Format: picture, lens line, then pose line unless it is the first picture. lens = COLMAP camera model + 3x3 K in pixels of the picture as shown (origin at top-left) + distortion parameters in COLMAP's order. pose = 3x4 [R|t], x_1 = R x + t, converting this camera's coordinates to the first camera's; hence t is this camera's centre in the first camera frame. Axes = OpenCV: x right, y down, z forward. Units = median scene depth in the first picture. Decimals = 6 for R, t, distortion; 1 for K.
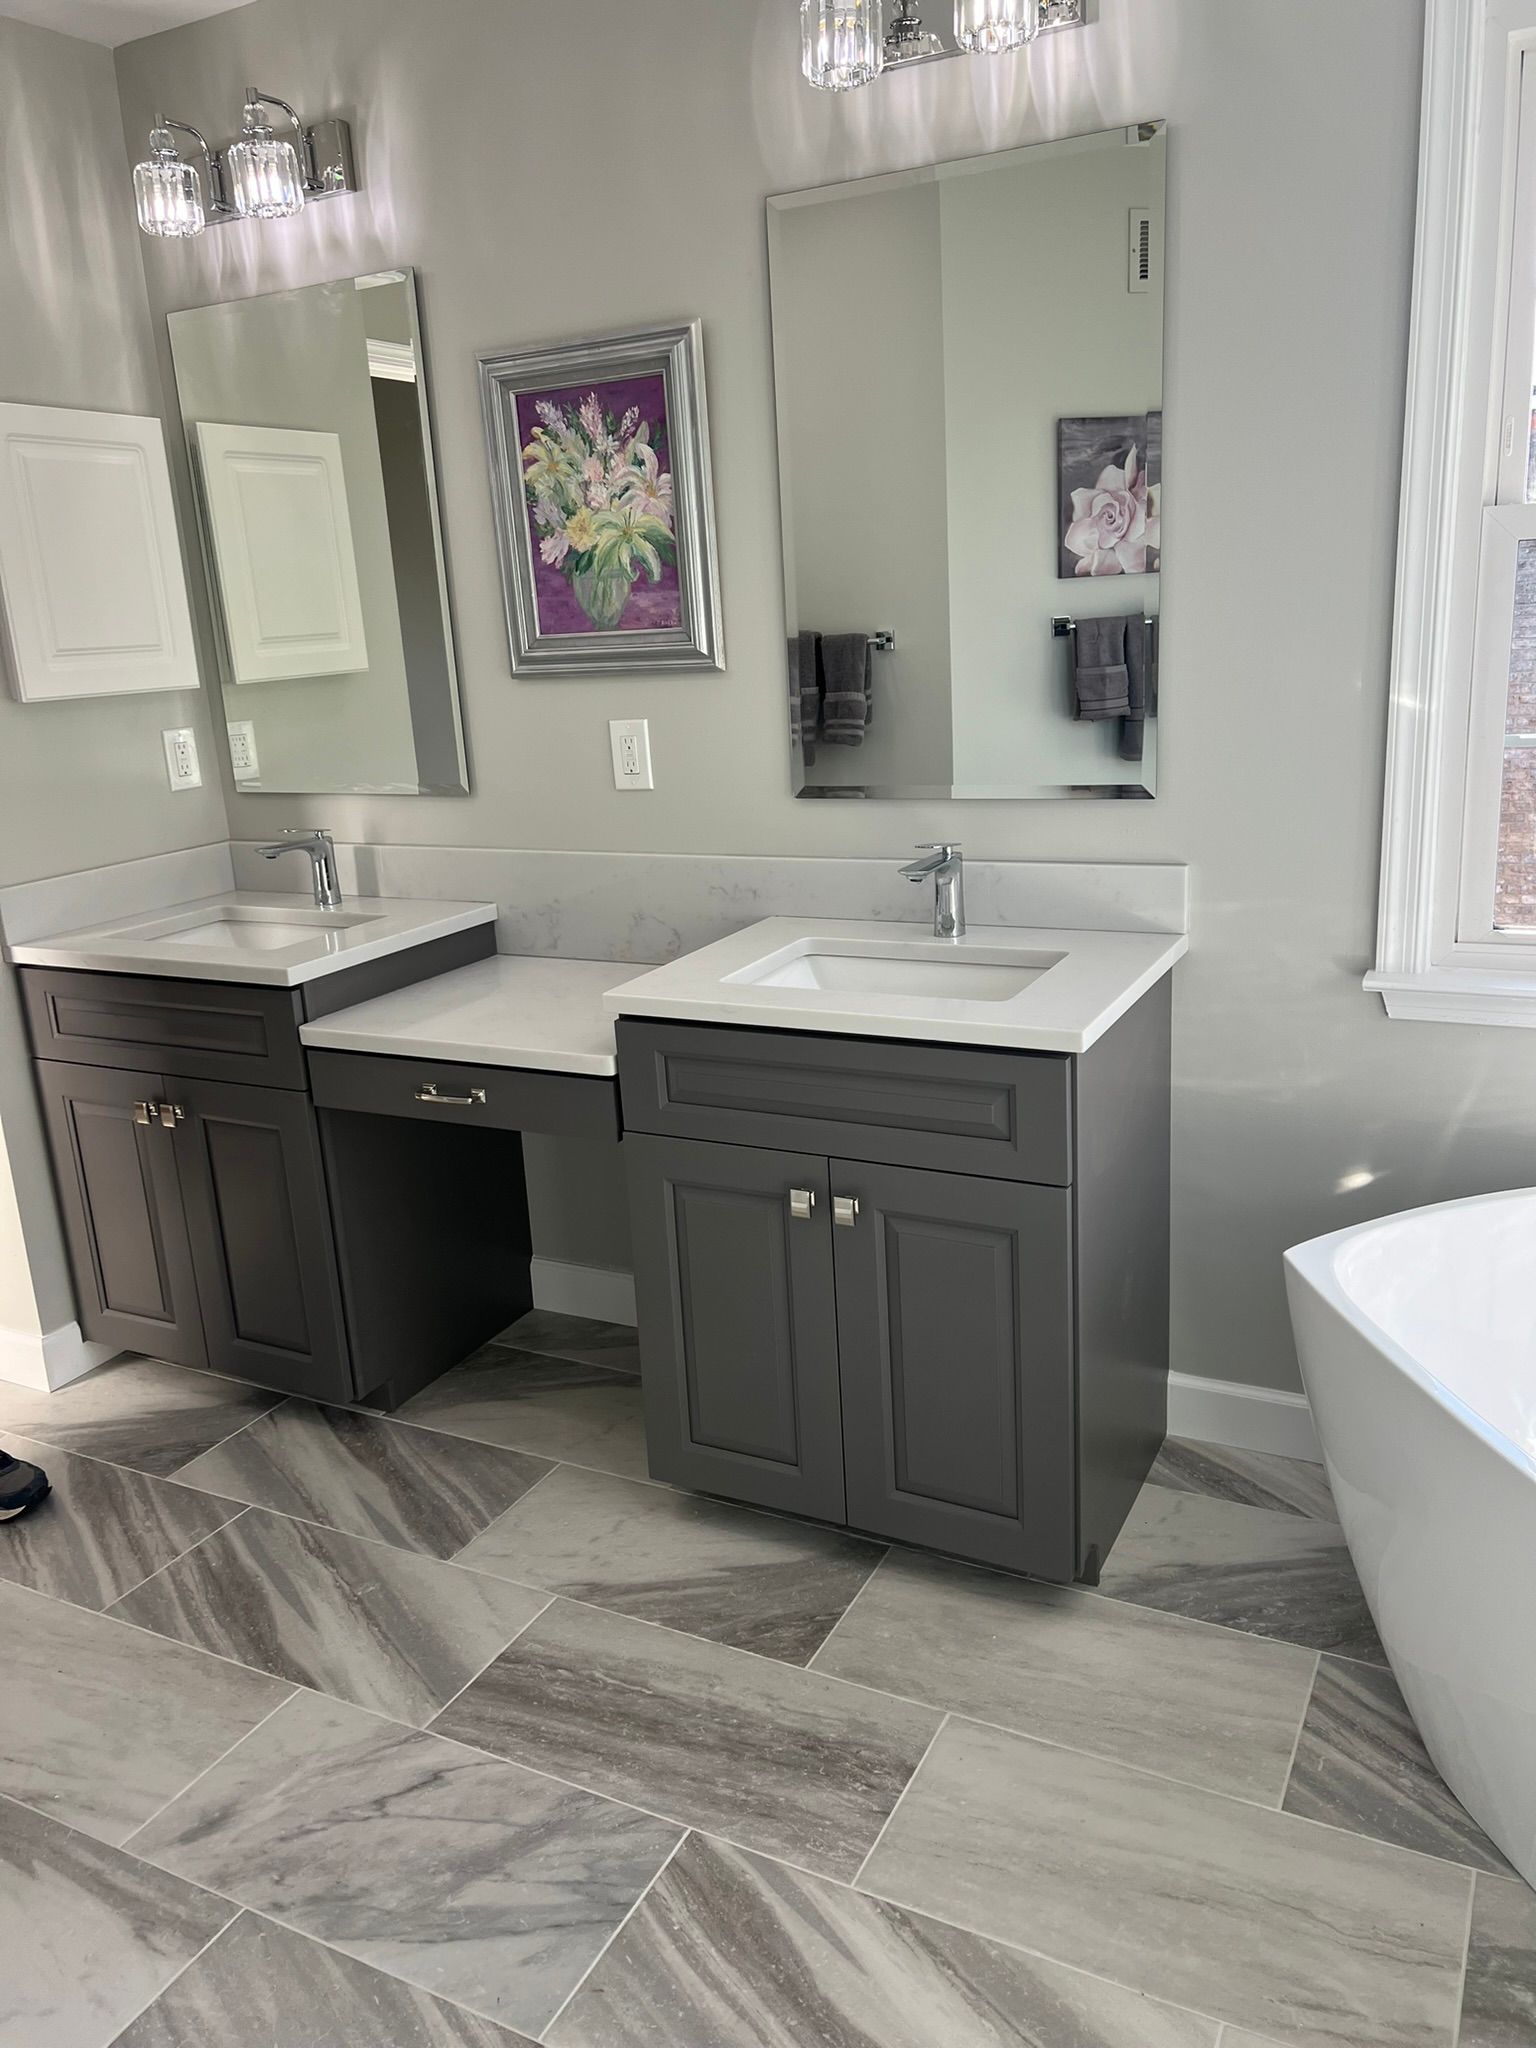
lens RADIAL K [[1540.9, 0, 762.9], [0, 1540.9, 1042.5], [0, 0, 1]] dist [0.046022, -0.056206]
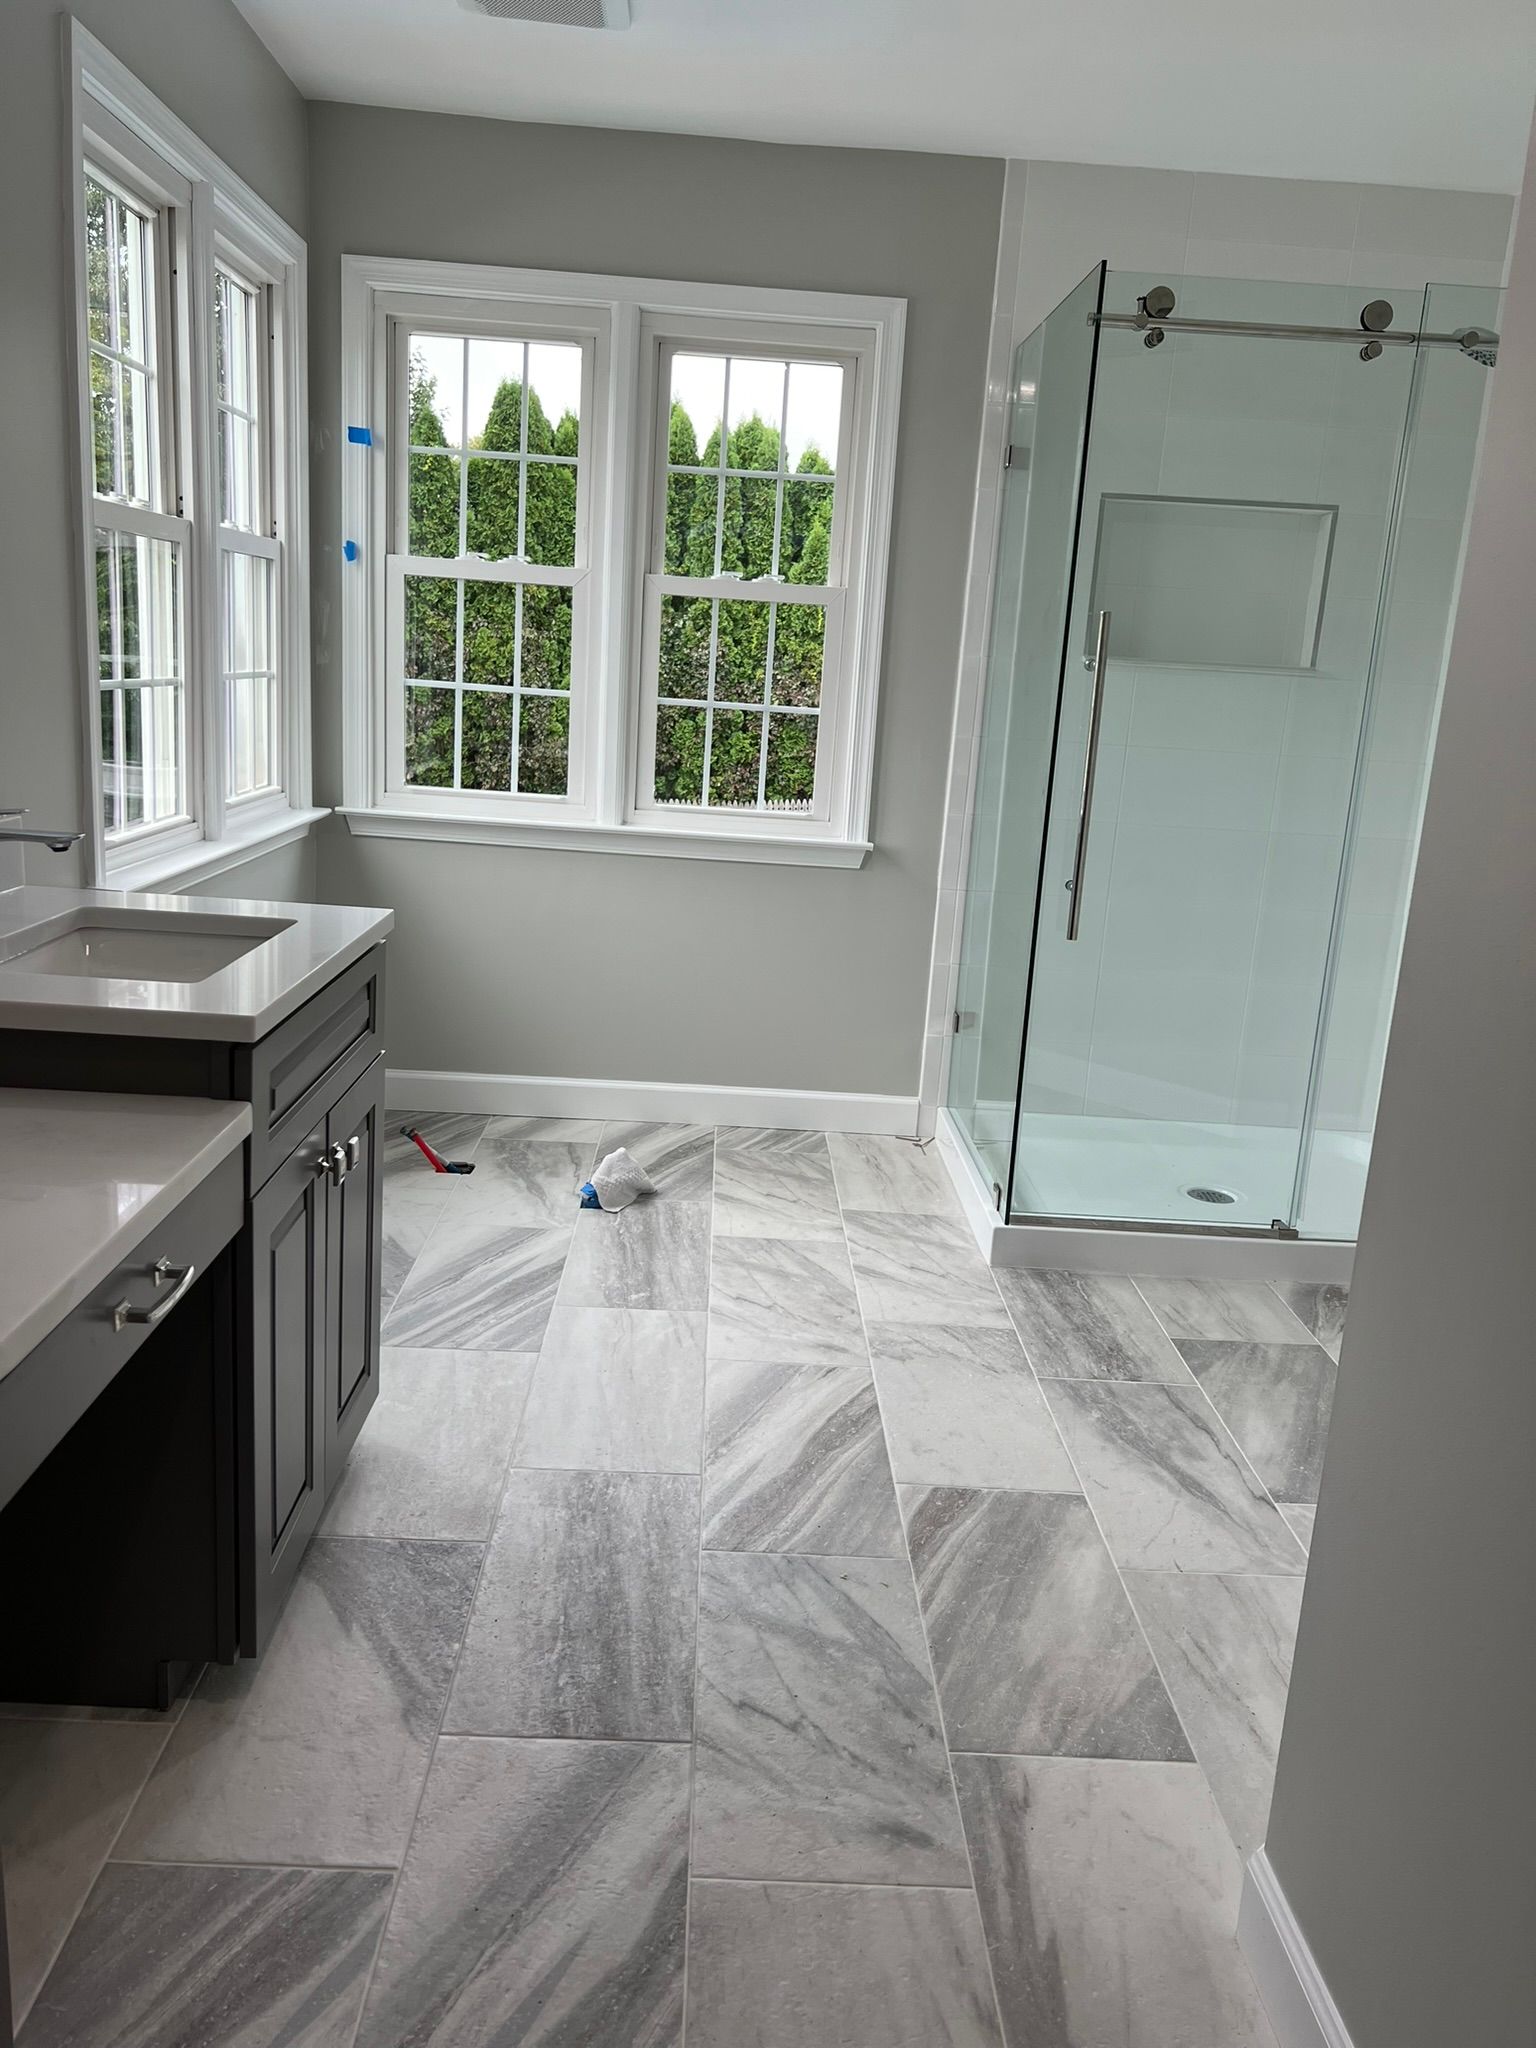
lens RADIAL K [[1540.9, 0, 762.9], [0, 1540.9, 1042.5], [0, 0, 1]] dist [0.046022, -0.056206]
pose [[-0.492226, -0.191293, 0.849188, -1.061190], [0.192254, 0.927572, 0.320389, -0.261741], [-0.848971, 0.320964, -0.419798, 1.368692]]
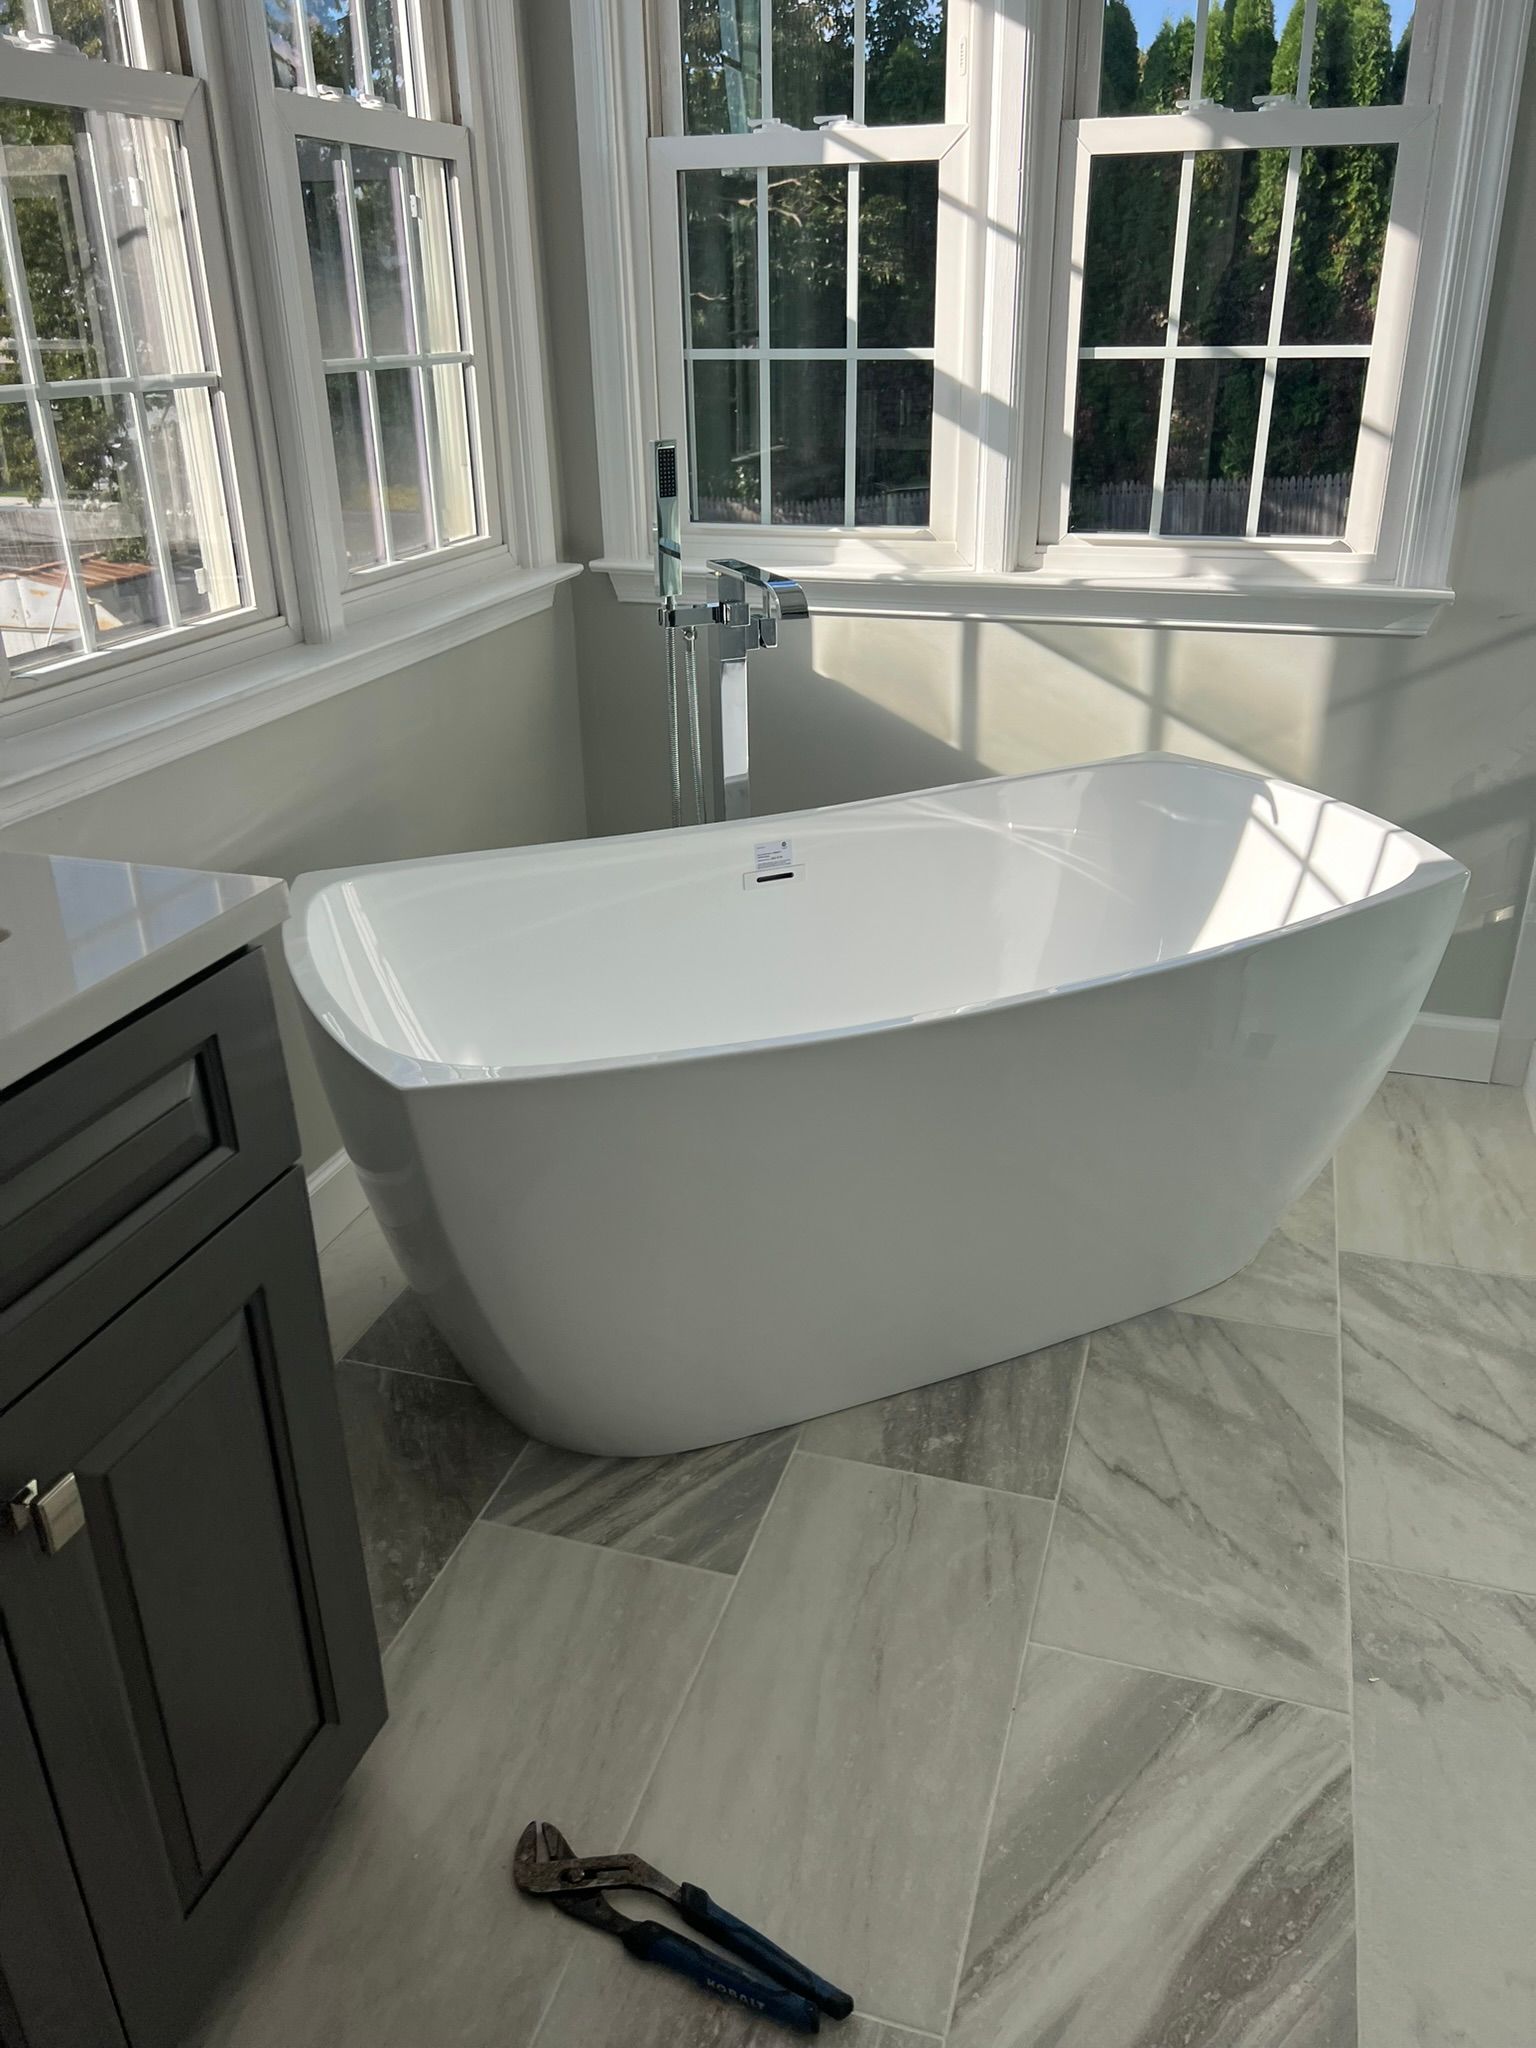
lens RADIAL K [[1563.3, 0, 791.6], [0, 1563.3, 1025.7], [0, 0, 1]] dist [0.061007, -0.045347]
pose [[-0.196756, -0.359723, 0.912078, -0.398918], [0.280416, 0.870757, 0.403918, -0.151020], [-0.939497, 0.335235, -0.070454, 0.926274]]
